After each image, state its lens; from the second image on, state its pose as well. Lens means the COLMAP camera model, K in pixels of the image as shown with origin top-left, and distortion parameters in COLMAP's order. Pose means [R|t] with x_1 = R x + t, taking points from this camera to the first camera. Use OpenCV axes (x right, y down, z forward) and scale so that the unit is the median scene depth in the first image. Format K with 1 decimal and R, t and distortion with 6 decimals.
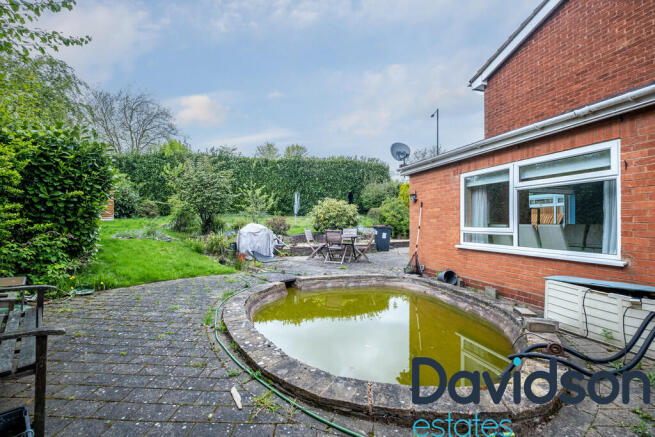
lens RADIAL K [[302.3, 0, 327.5], [0, 302.3, 218.5], [0, 0, 1]] dist [-0.000771, -0.000741]
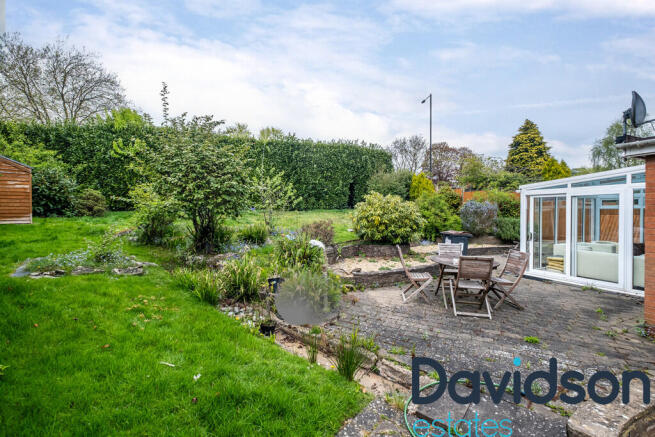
lens RADIAL K [[302.3, 0, 327.5], [0, 302.3, 218.5], [0, 0, 1]] dist [-0.000771, -0.000741]
pose [[0.991069, 0.002308, 0.133327, -0.128705], [-0.006811, 0.999421, 0.033324, -0.018541], [-0.133173, -0.033934, 0.990512, 0.208015]]
